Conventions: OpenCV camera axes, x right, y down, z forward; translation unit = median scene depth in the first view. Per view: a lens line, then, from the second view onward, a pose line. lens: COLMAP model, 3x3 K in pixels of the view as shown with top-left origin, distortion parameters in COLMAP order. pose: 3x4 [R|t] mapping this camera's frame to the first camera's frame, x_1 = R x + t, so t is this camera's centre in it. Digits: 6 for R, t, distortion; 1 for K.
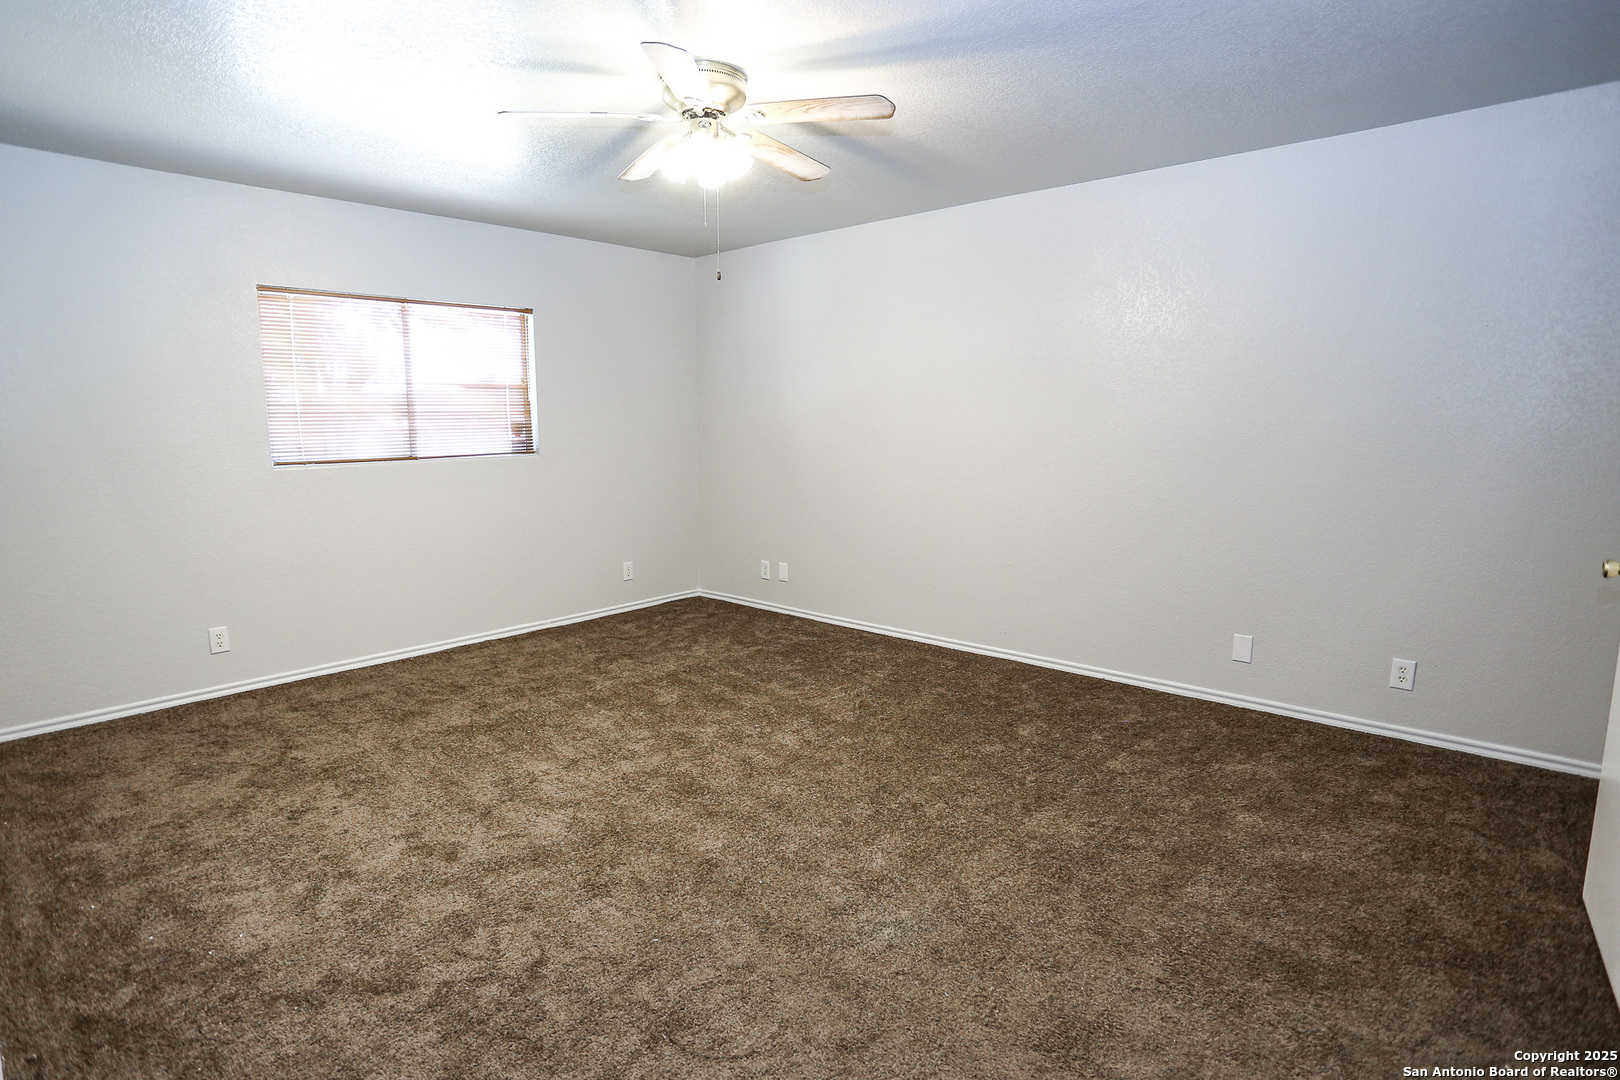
lens RADIAL K [[807.5, 0, 823.0], [0, 807.5, 538.3], [0, 0, 1]] dist [-0.061663, 0.023035]
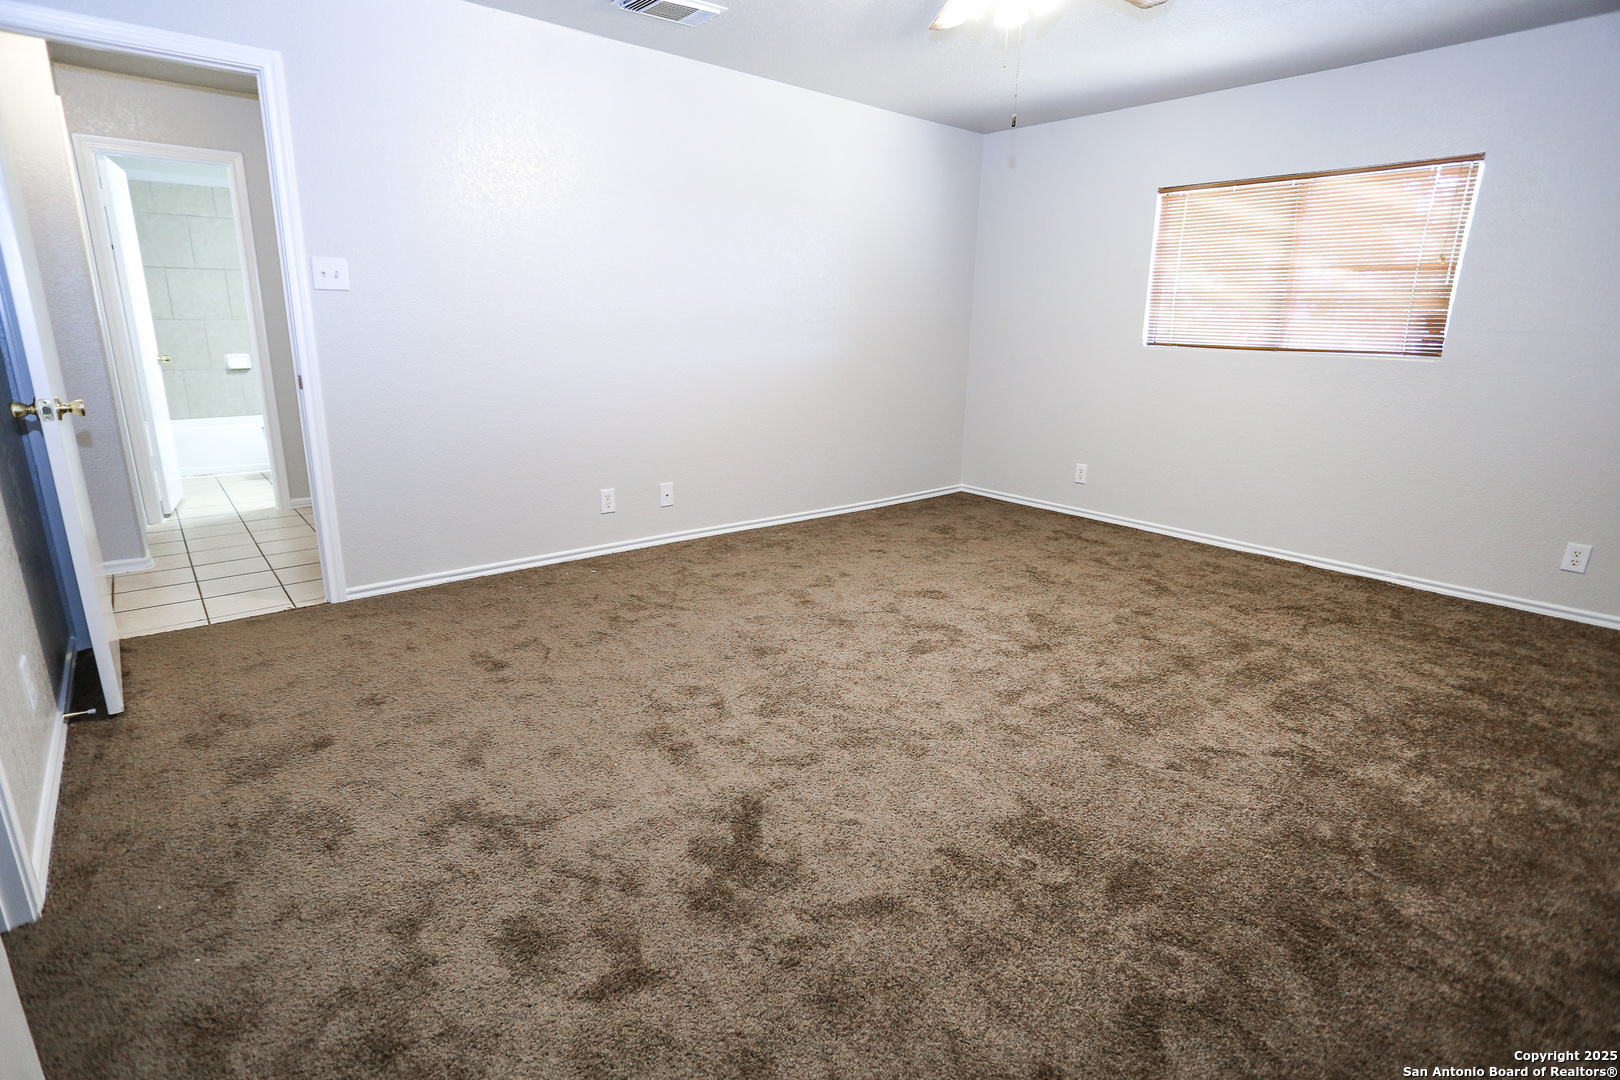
lens RADIAL K [[807.5, 0, 819.2], [0, 807.5, 544.0], [0, 0, 1]] dist [-0.061663, 0.023035]
pose [[-0.117552, 0.264426, -0.957215, 0.574823], [-0.159108, 0.946431, 0.280986, -0.065278], [0.980238, 0.185331, -0.069182, 0.633776]]
